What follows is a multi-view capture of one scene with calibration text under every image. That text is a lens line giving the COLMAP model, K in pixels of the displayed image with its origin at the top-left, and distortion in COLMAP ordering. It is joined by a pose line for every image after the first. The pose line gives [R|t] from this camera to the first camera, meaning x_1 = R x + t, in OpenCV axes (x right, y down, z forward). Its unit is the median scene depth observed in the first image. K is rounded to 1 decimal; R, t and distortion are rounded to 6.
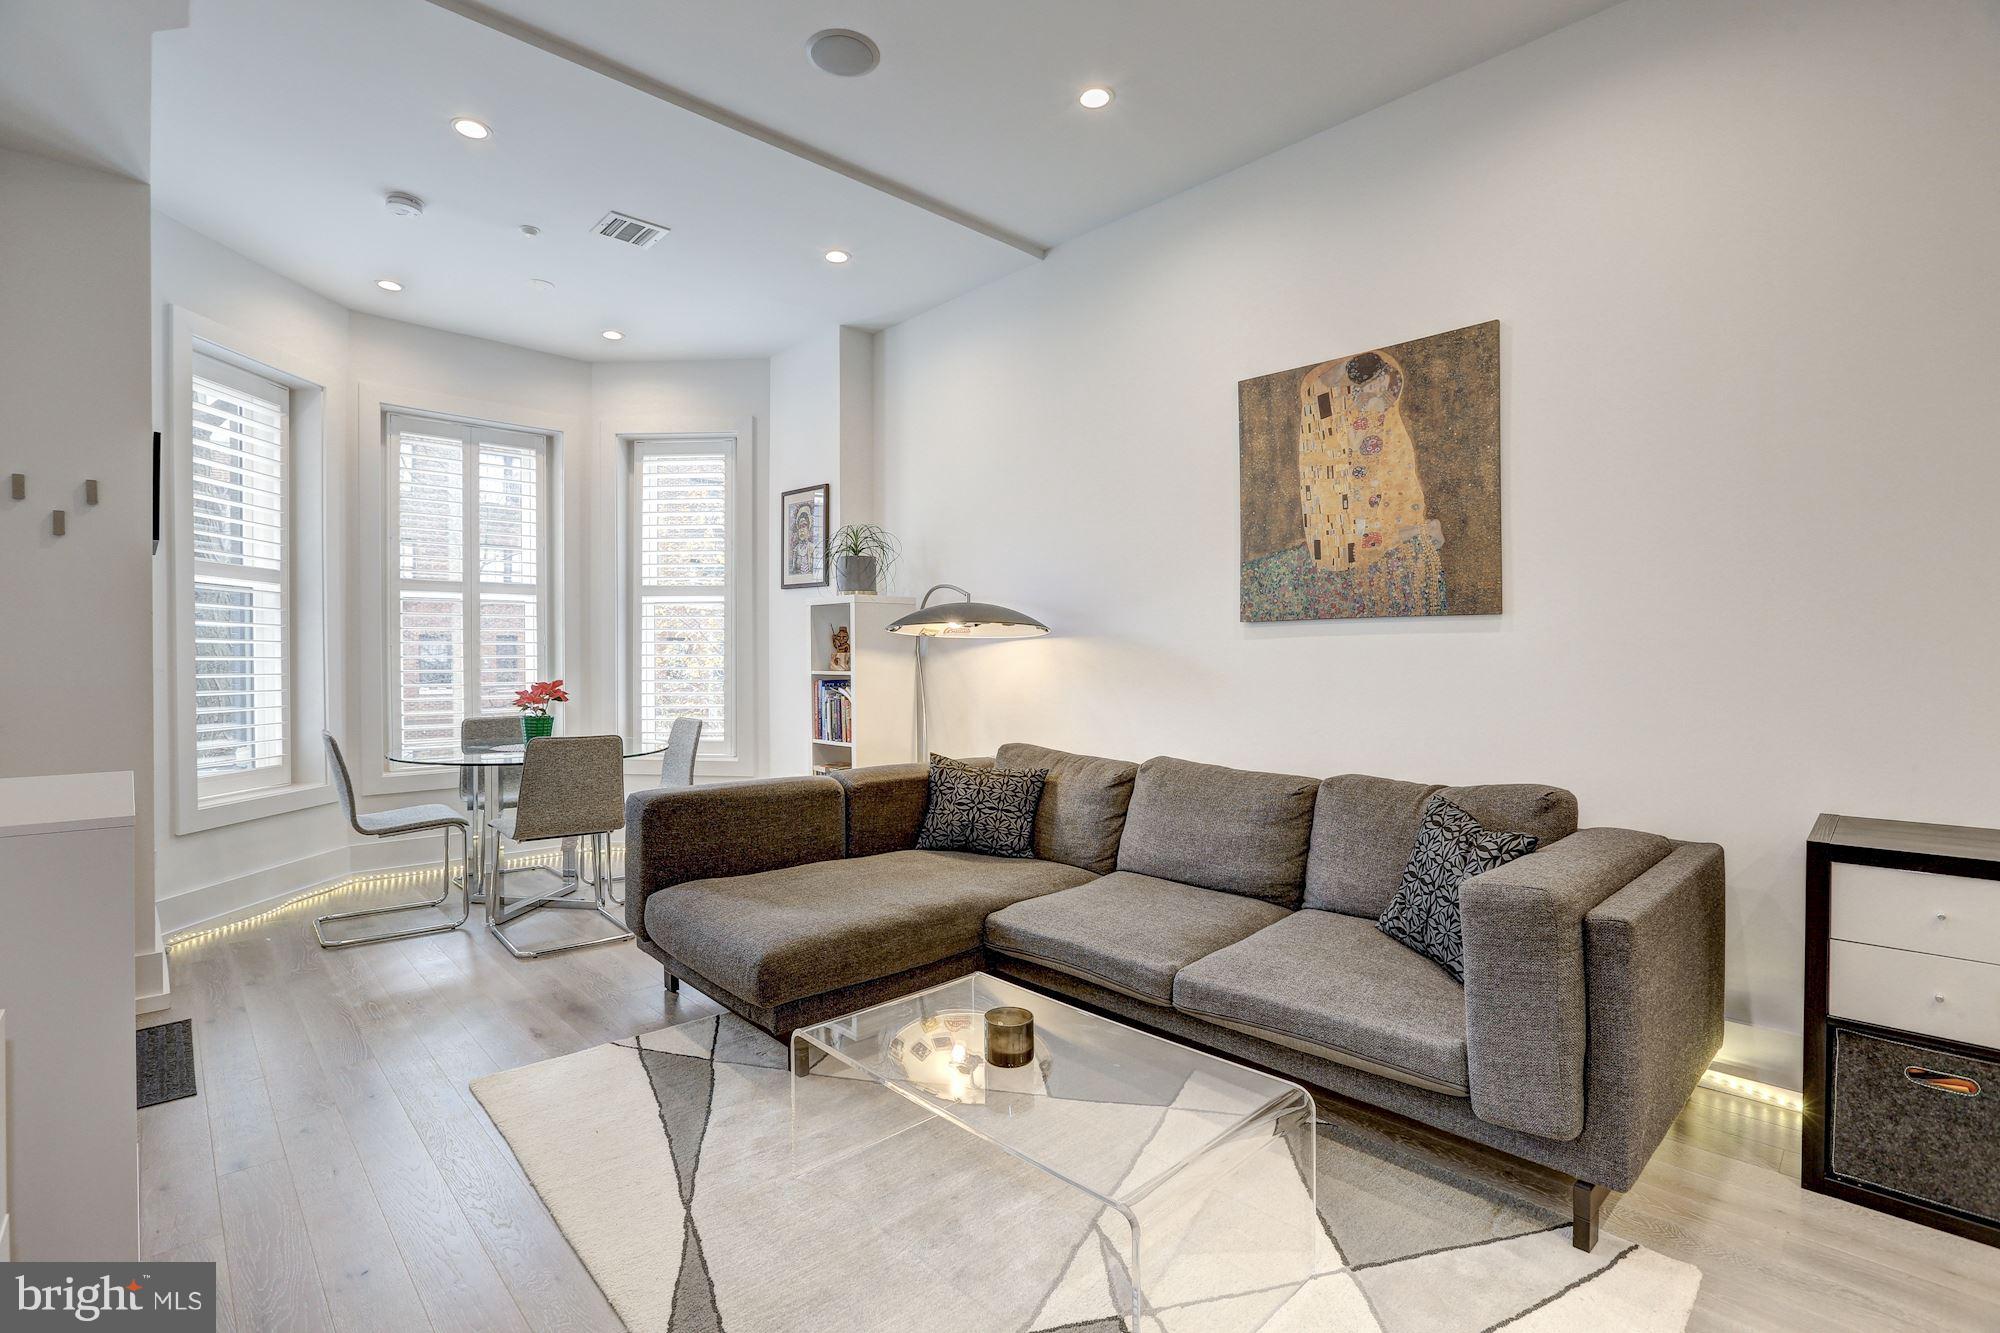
lens RADIAL K [[903.0, 0, 1000.0], [0, 903.0, 666.5], [0, 0, 1]] dist [-0.046652, 0.001420]
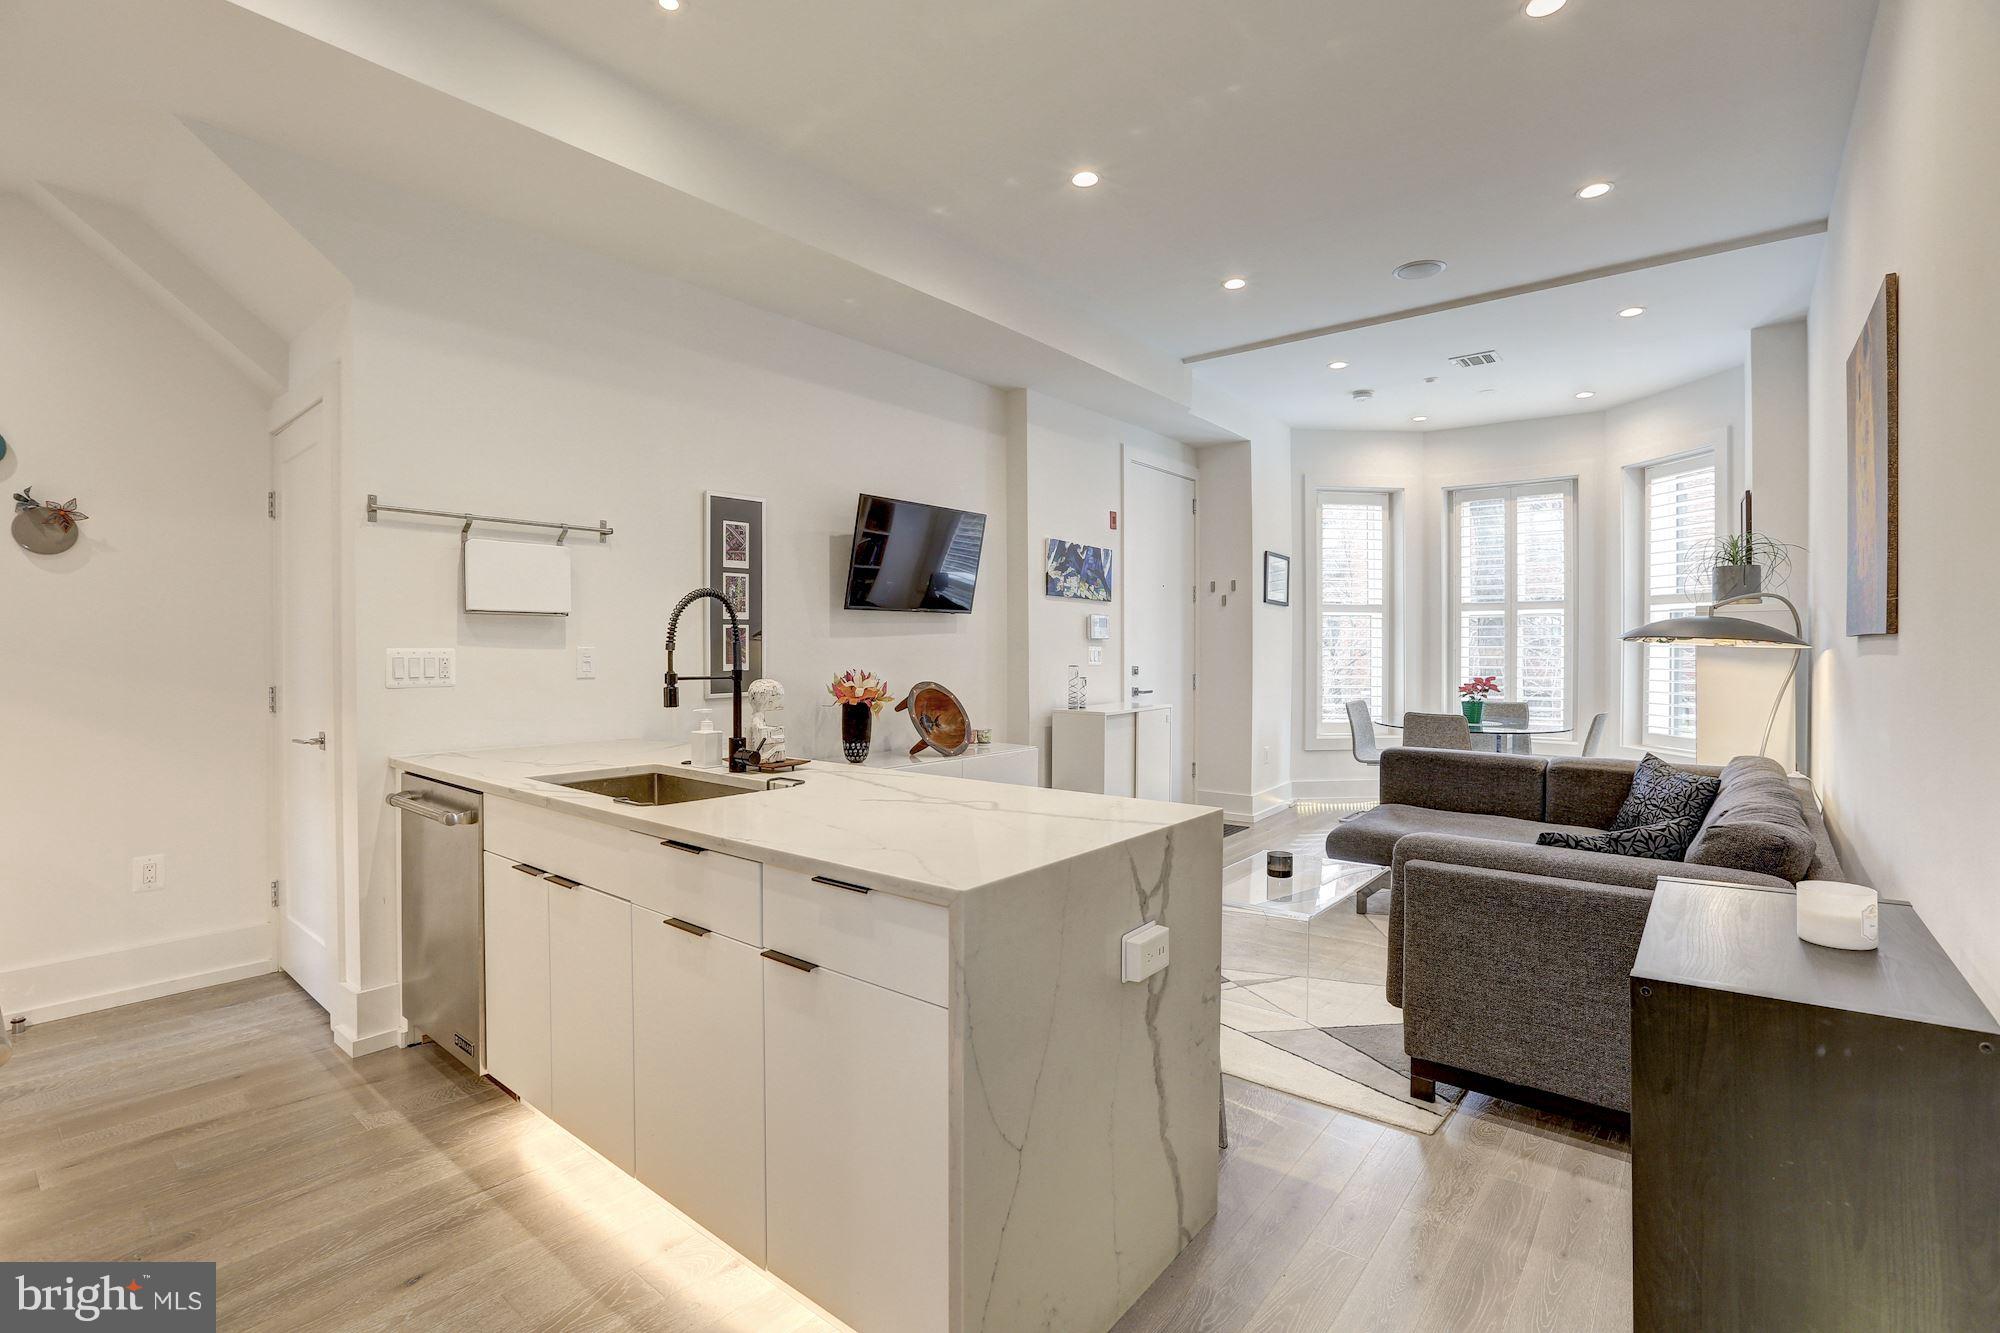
lens RADIAL K [[915.4, 0, 993.6], [0, 915.4, 649.0], [0, 0, 1]] dist [-0.045529, 0.013640]
pose [[0.127929, 0.002378, -0.991780, 0.797779], [-0.007096, 0.999974, 0.001483, -0.023960], [0.991758, 0.006848, 0.127943, 0.047643]]
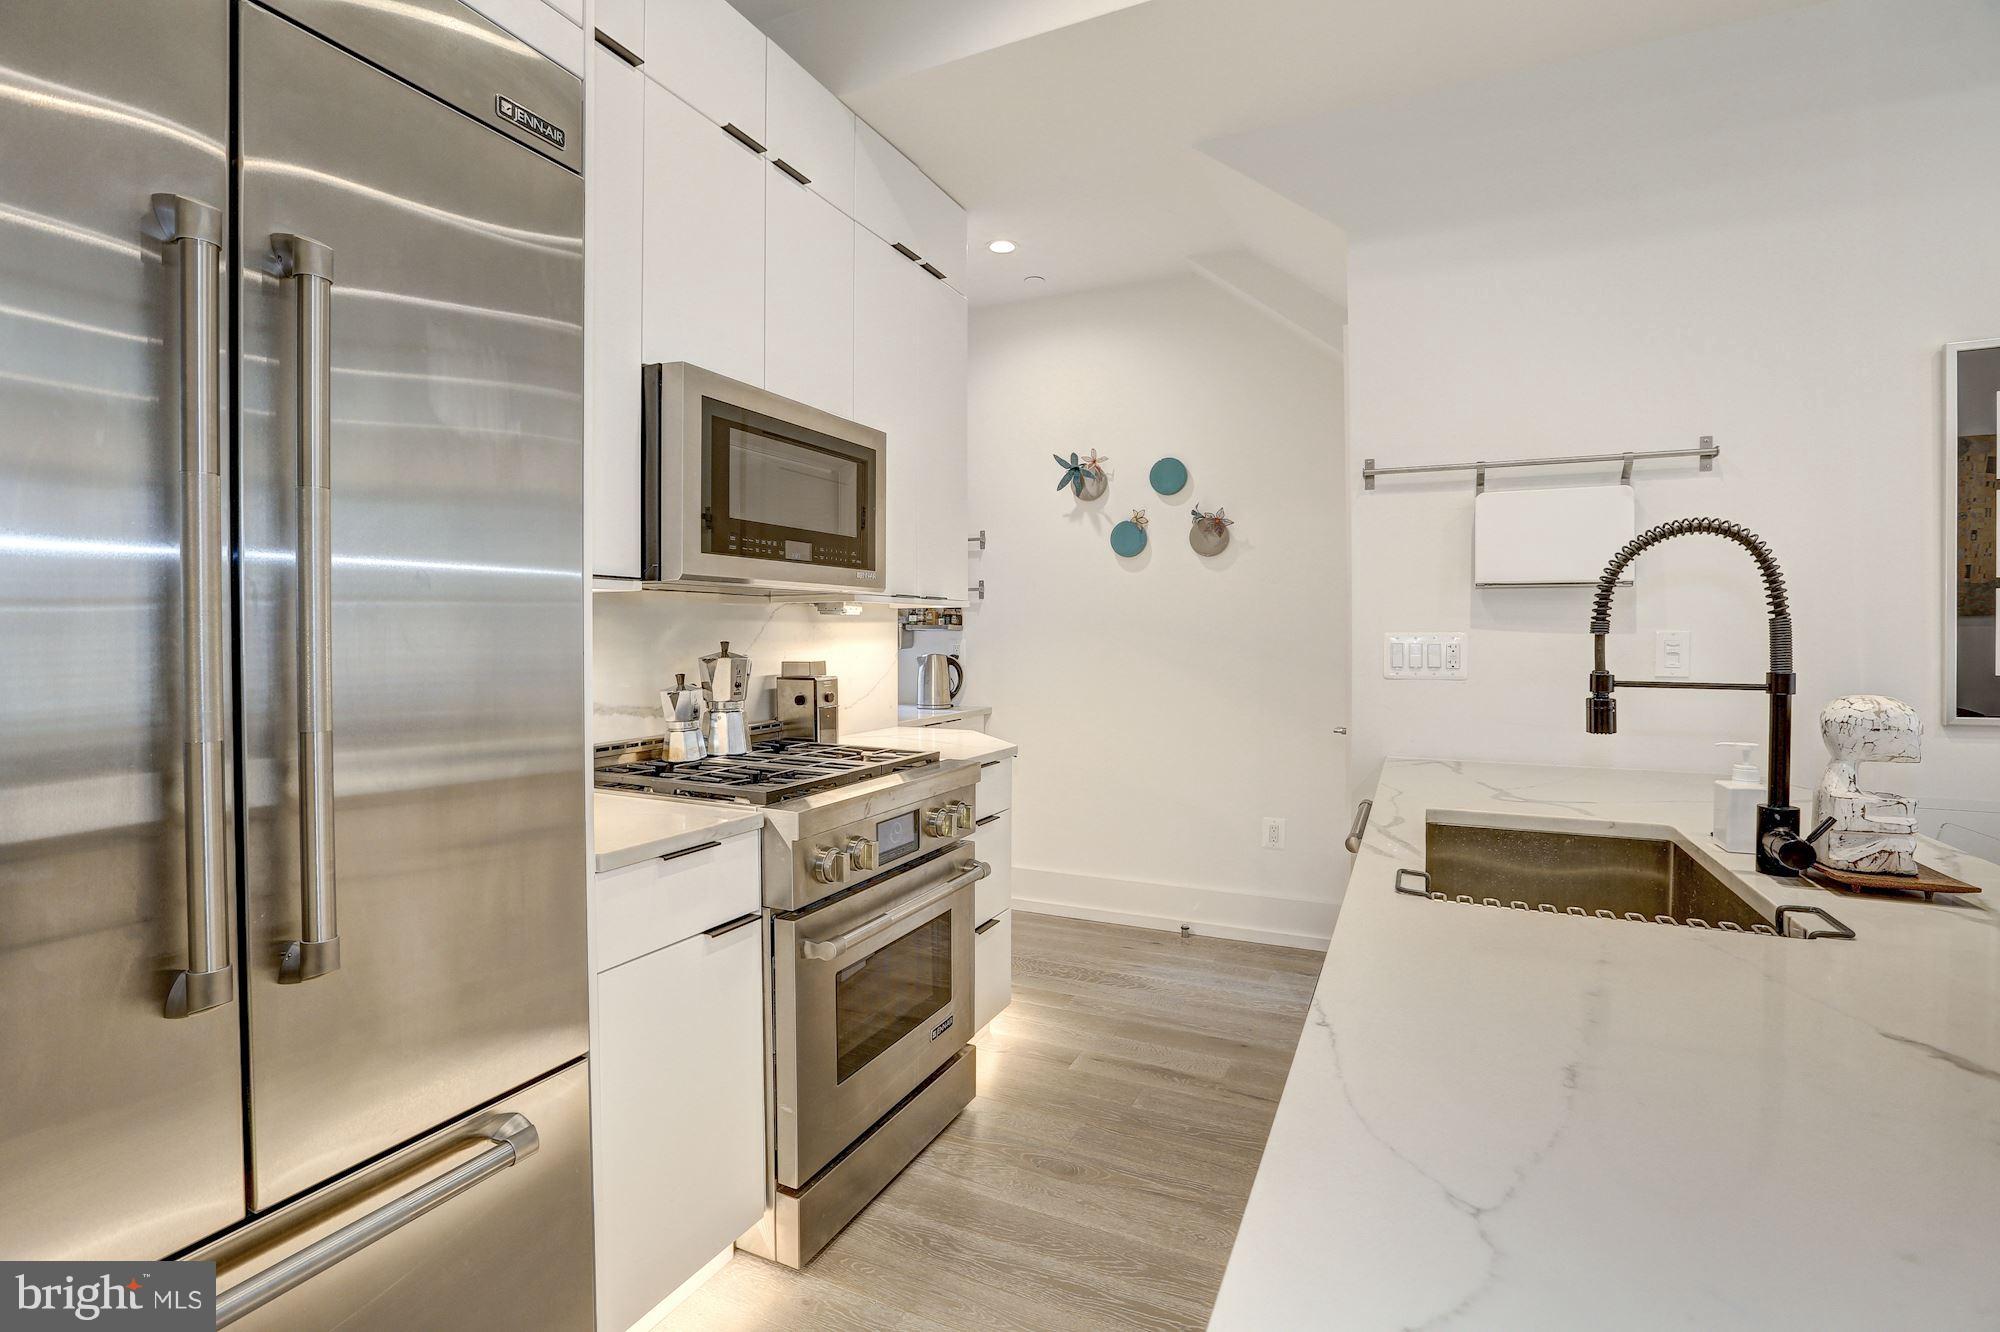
lens RADIAL K [[915.4, 0, 993.6], [0, 915.4, 648.5], [0, 0, 1]] dist [-0.045529, 0.013640]
pose [[-0.934731, 0.006044, -0.355303, 0.534615], [-0.001823, 0.999761, 0.021804, -0.022295], [0.355350, 0.021028, -0.934497, 0.141132]]
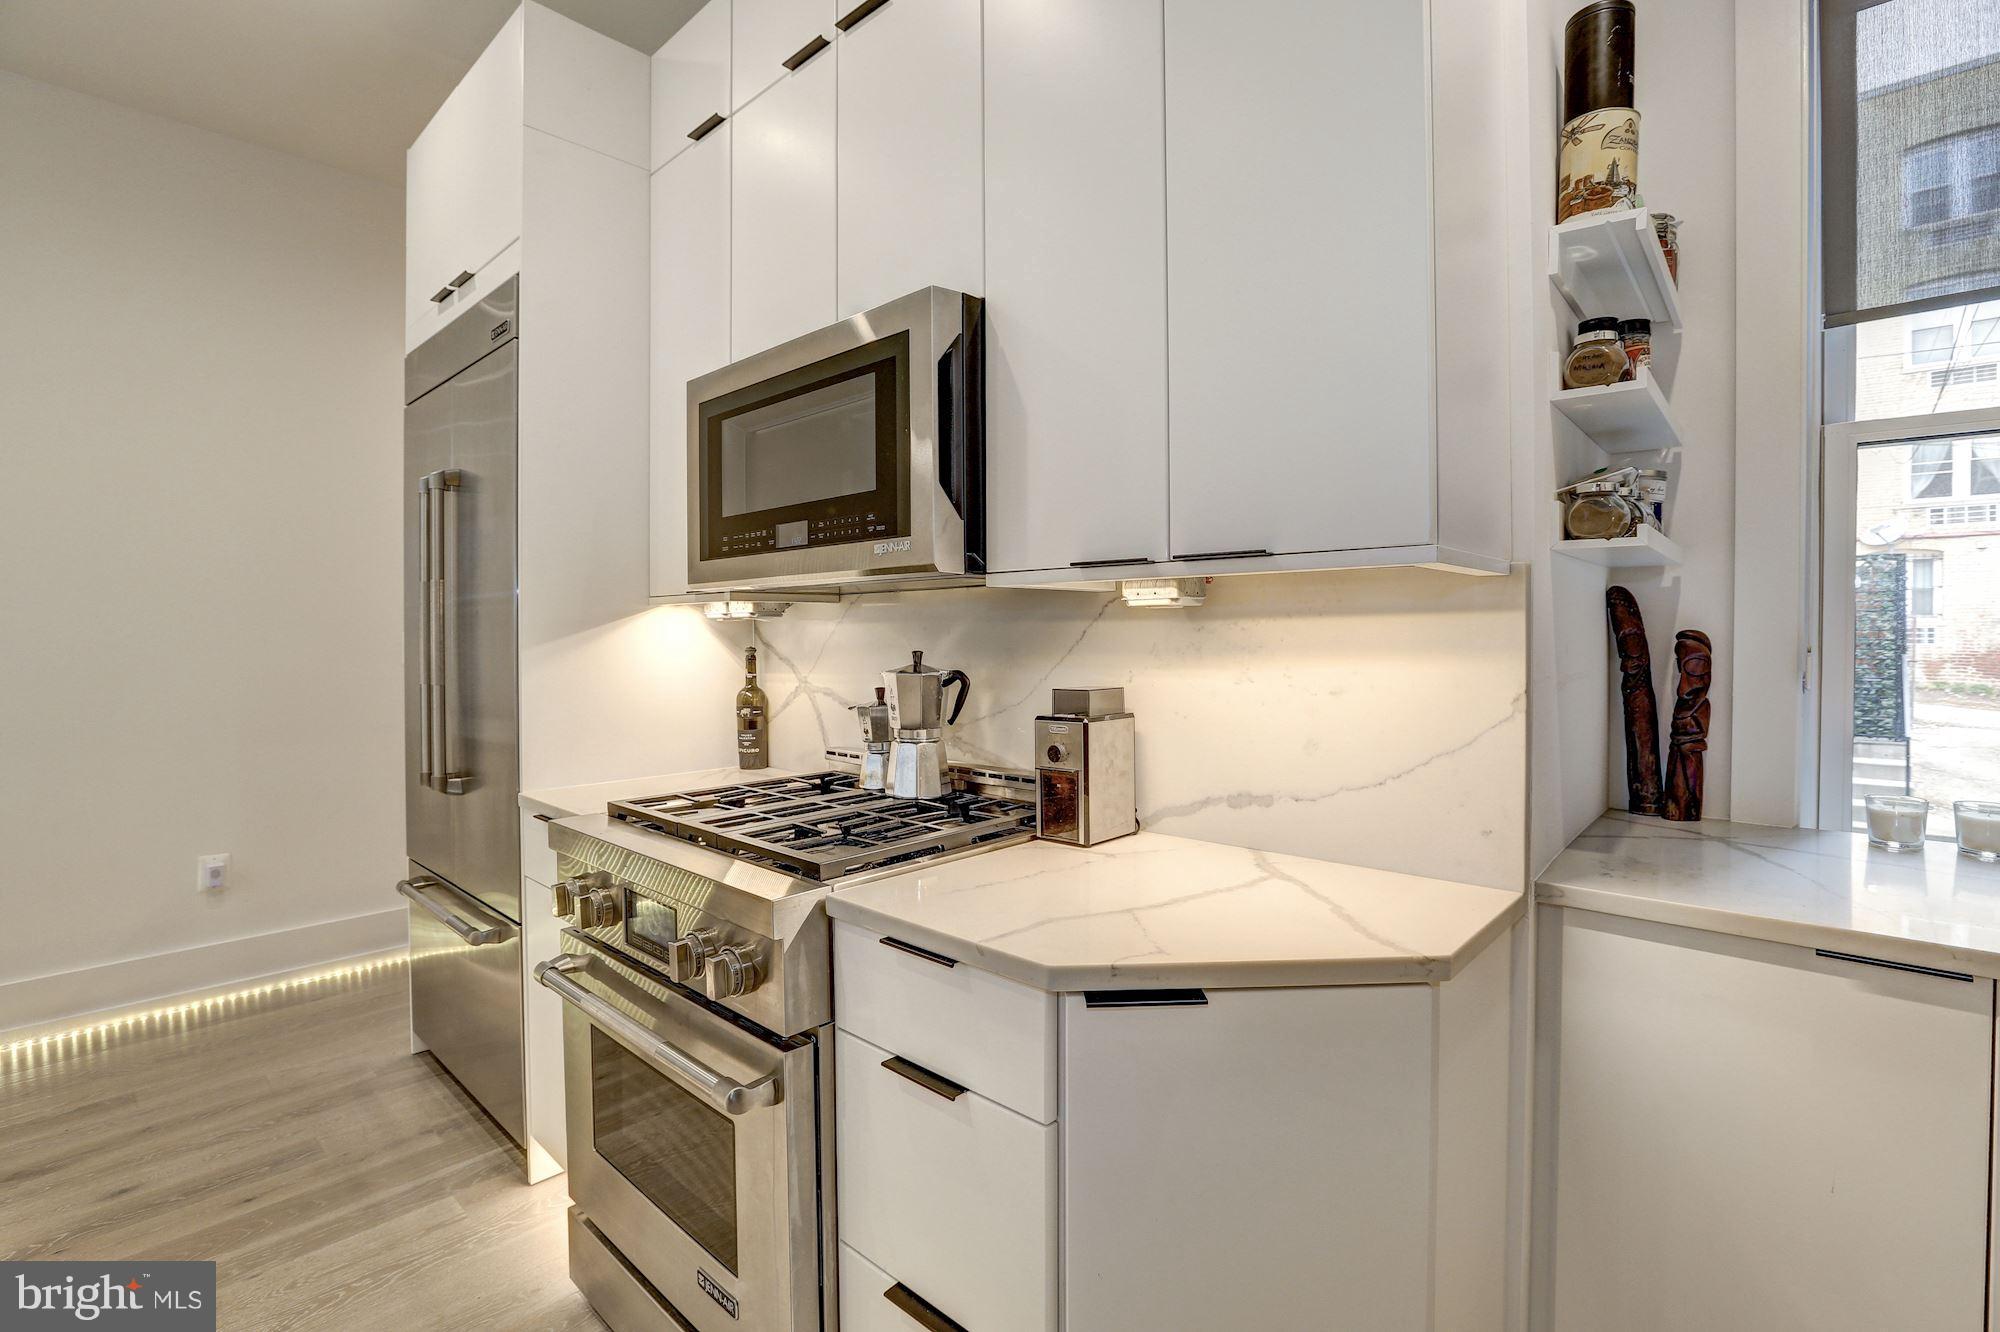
lens RADIAL K [[915.1, 0, 998.9], [0, 915.1, 632.5], [0, 0, 1]] dist [-0.063181, 0.013650]
pose [[-0.074600, -0.003447, 0.997208, 0.079852], [0.012711, 0.999909, 0.004407, -0.024398], [-0.997133, 0.013004, -0.074549, -0.412301]]
